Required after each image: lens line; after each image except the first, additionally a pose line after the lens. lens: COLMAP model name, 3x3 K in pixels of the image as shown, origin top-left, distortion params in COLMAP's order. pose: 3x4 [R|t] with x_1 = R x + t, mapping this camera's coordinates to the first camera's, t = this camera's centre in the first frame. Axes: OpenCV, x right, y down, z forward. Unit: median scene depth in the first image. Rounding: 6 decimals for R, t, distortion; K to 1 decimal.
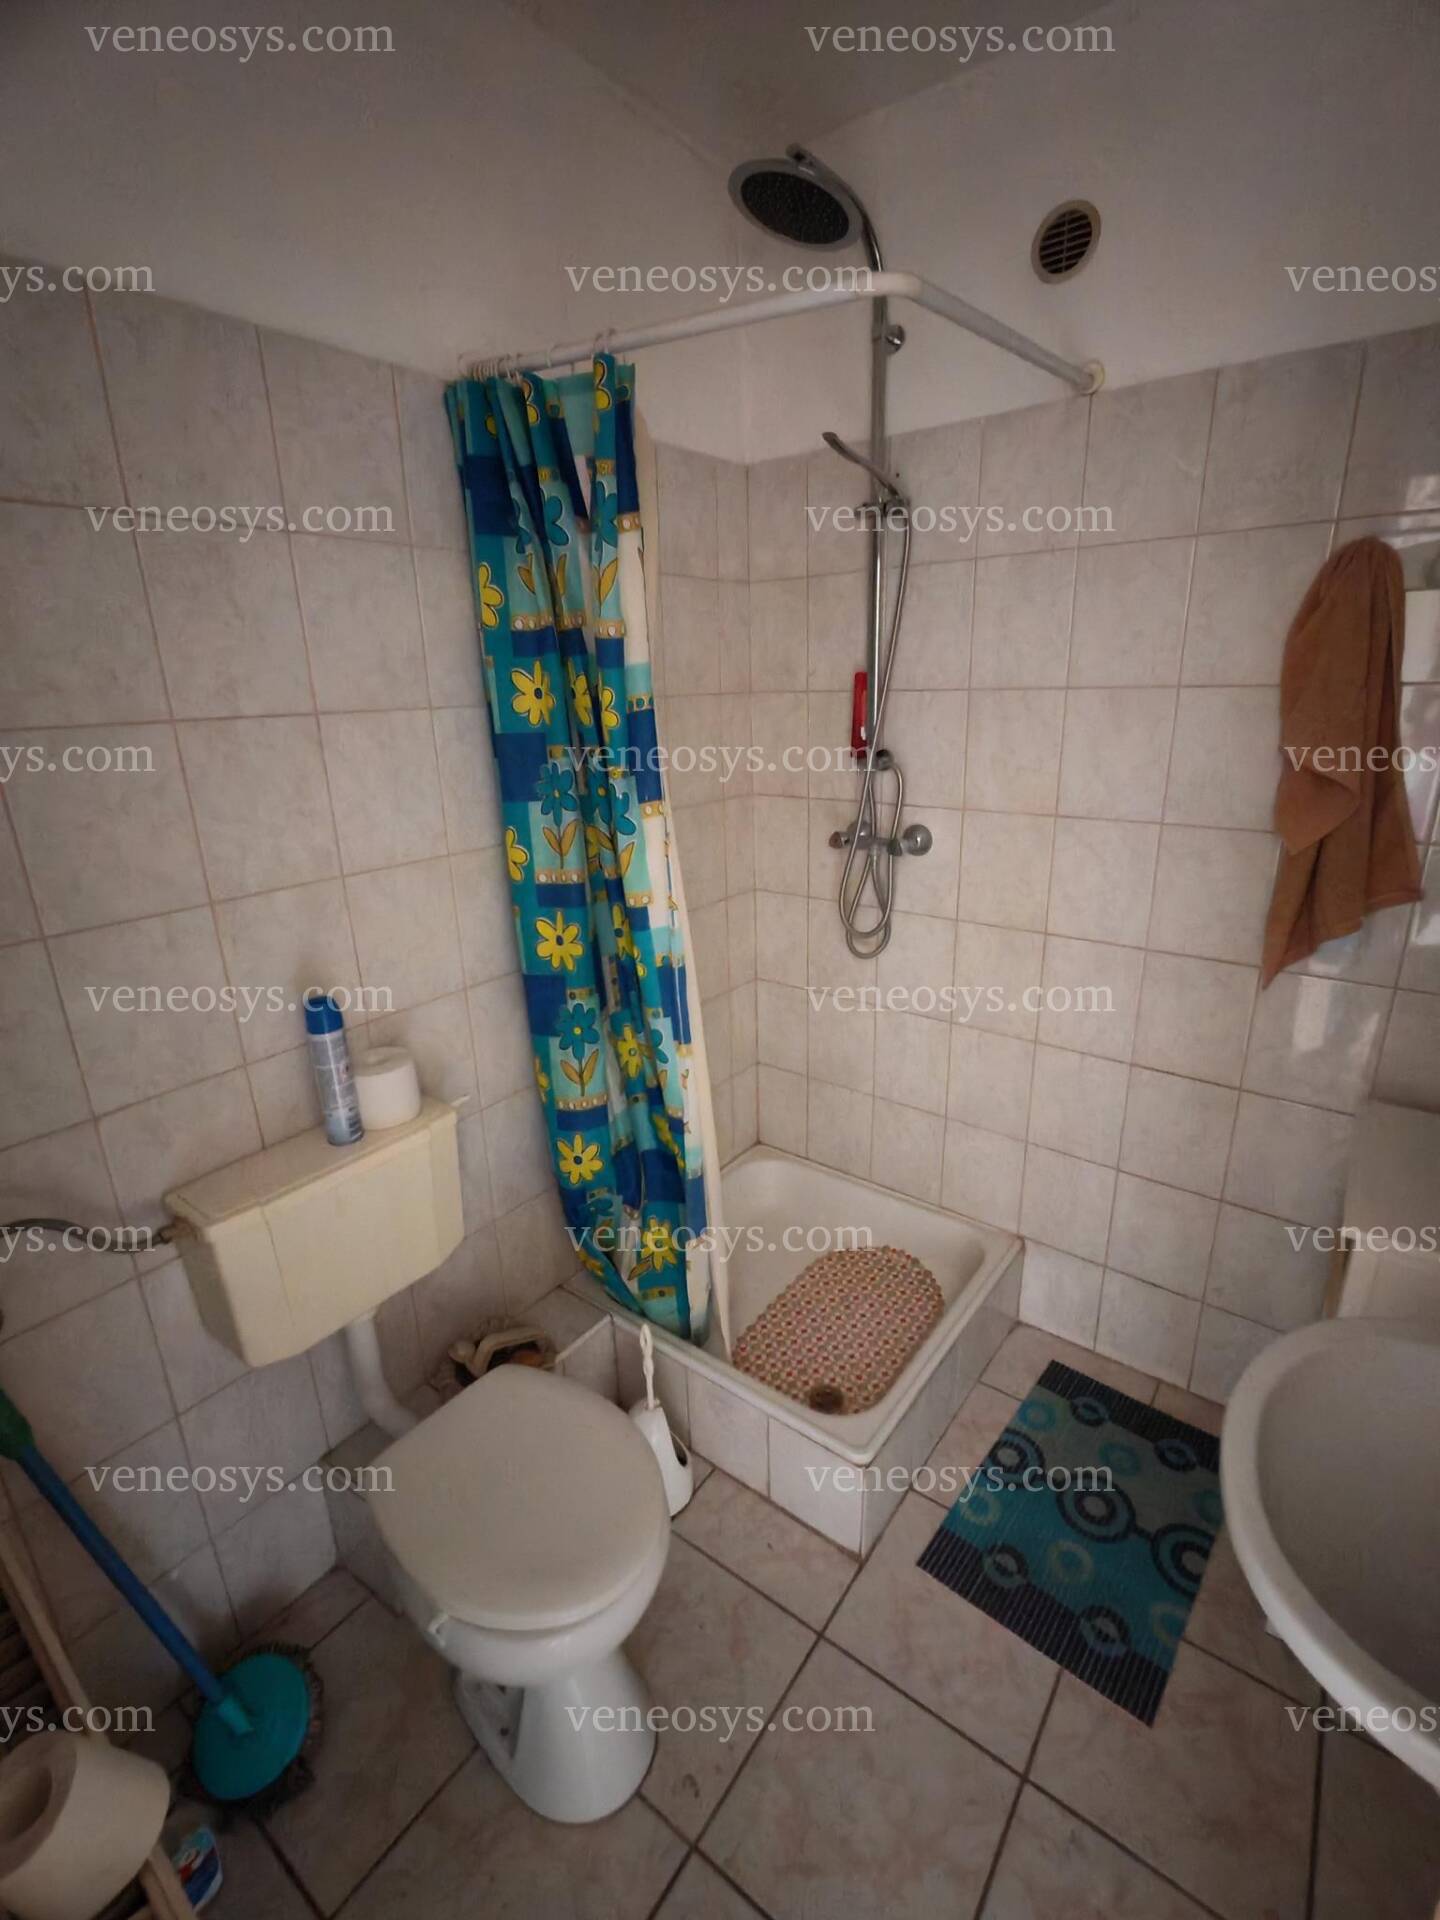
lens RADIAL K [[872.4, 0, 730.6], [0, 872.4, 957.9], [0, 0, 1]] dist [-0.006121, 0.002265]
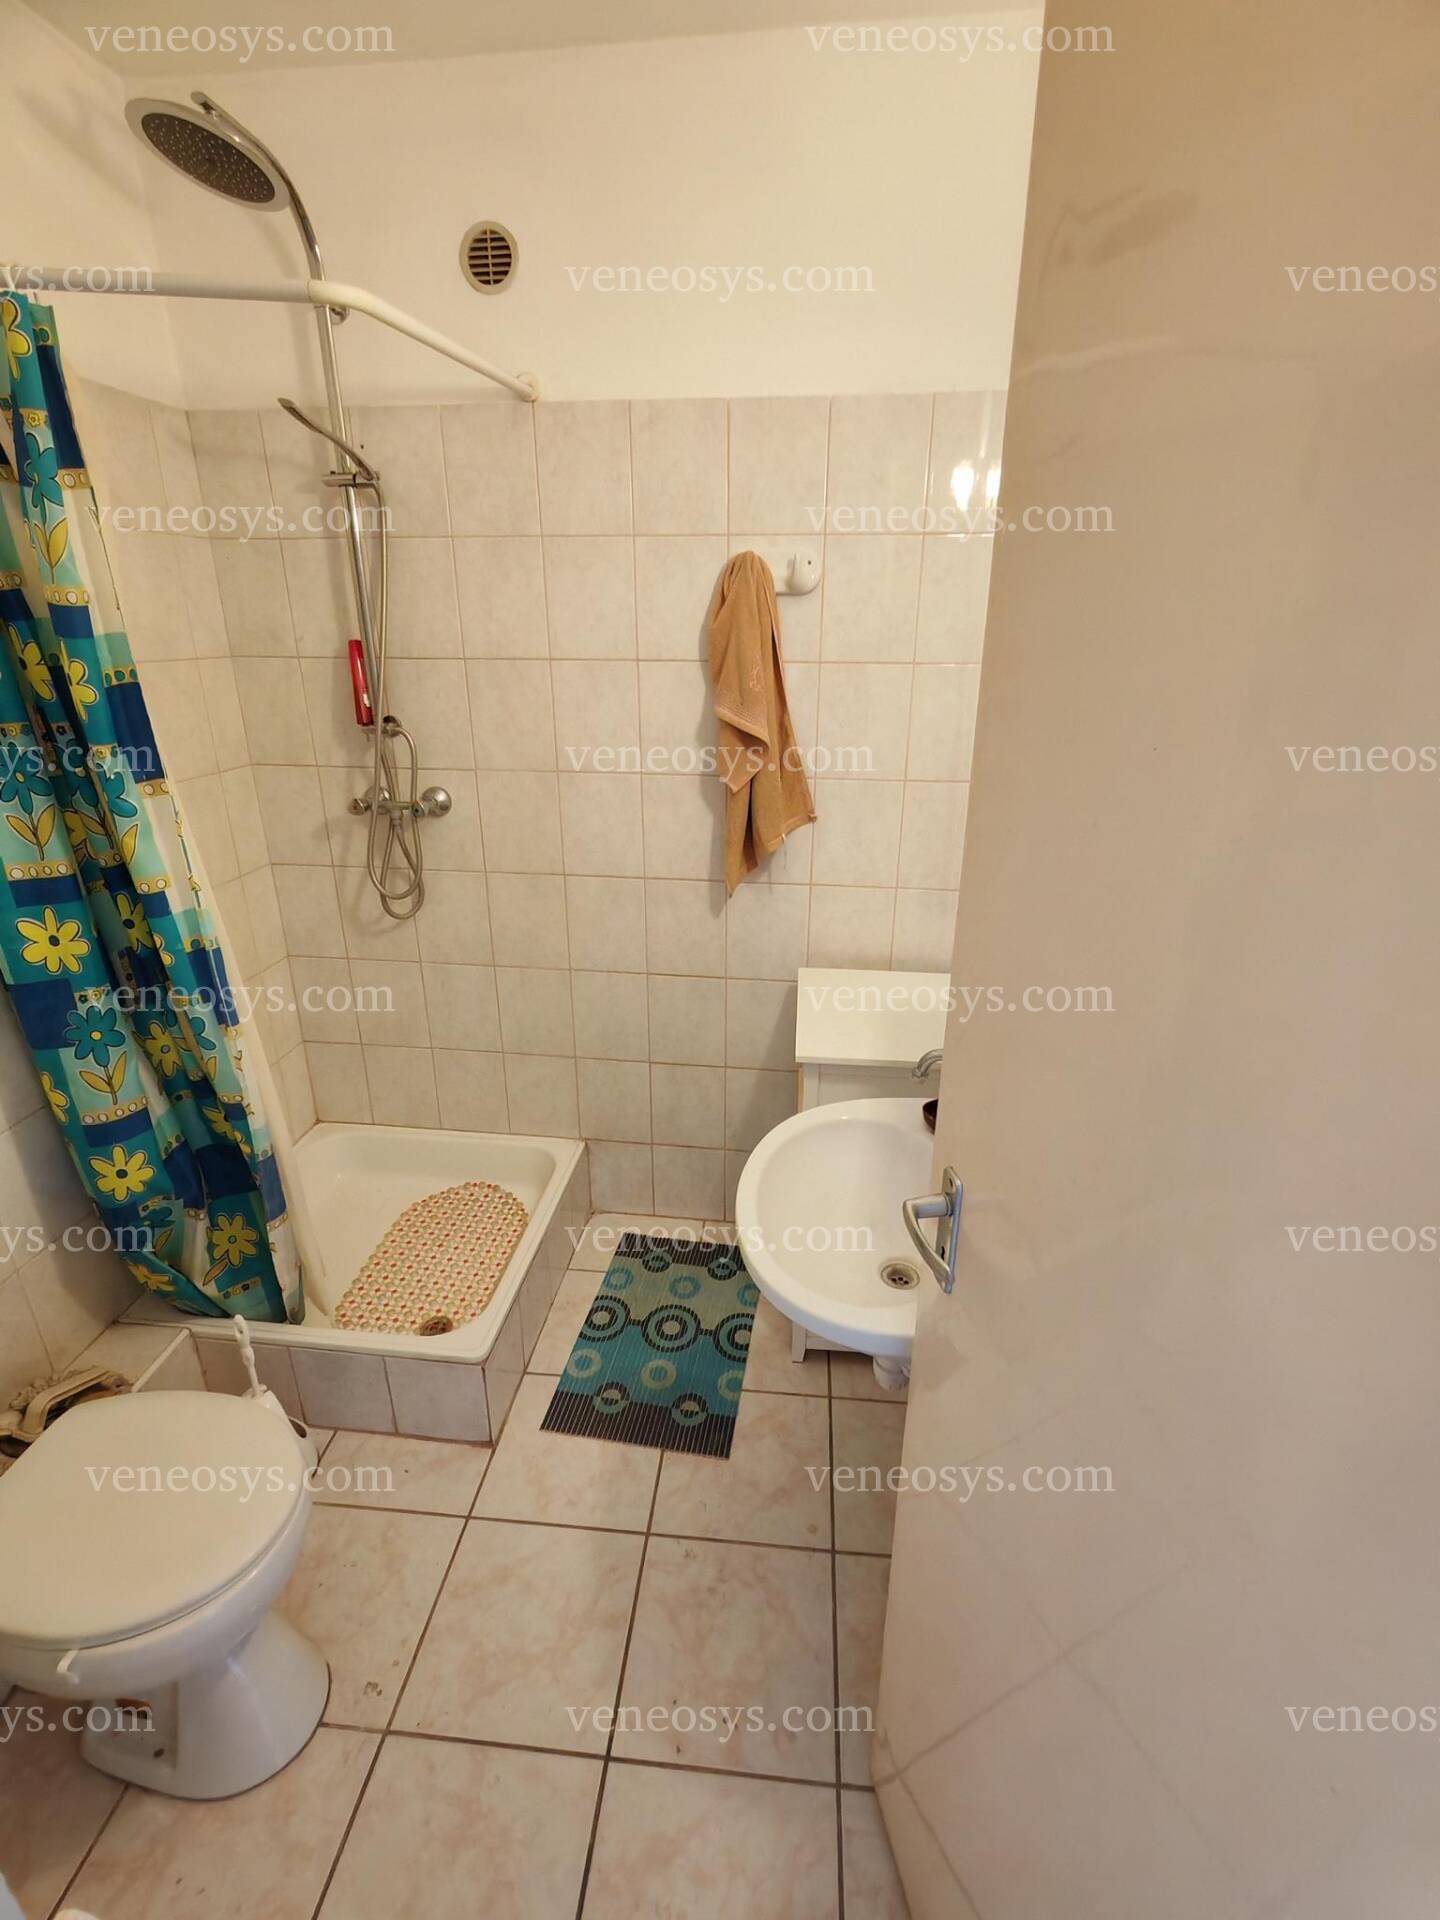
lens RADIAL K [[872.4, 0, 728.8], [0, 872.4, 961.3], [0, 0, 1]] dist [-0.006121, 0.002265]
pose [[0.855421, -0.158846, 0.492973, -0.043999], [0.132690, 0.987255, 0.087866, 0.014107], [-0.500647, -0.009750, 0.865597, -0.121238]]
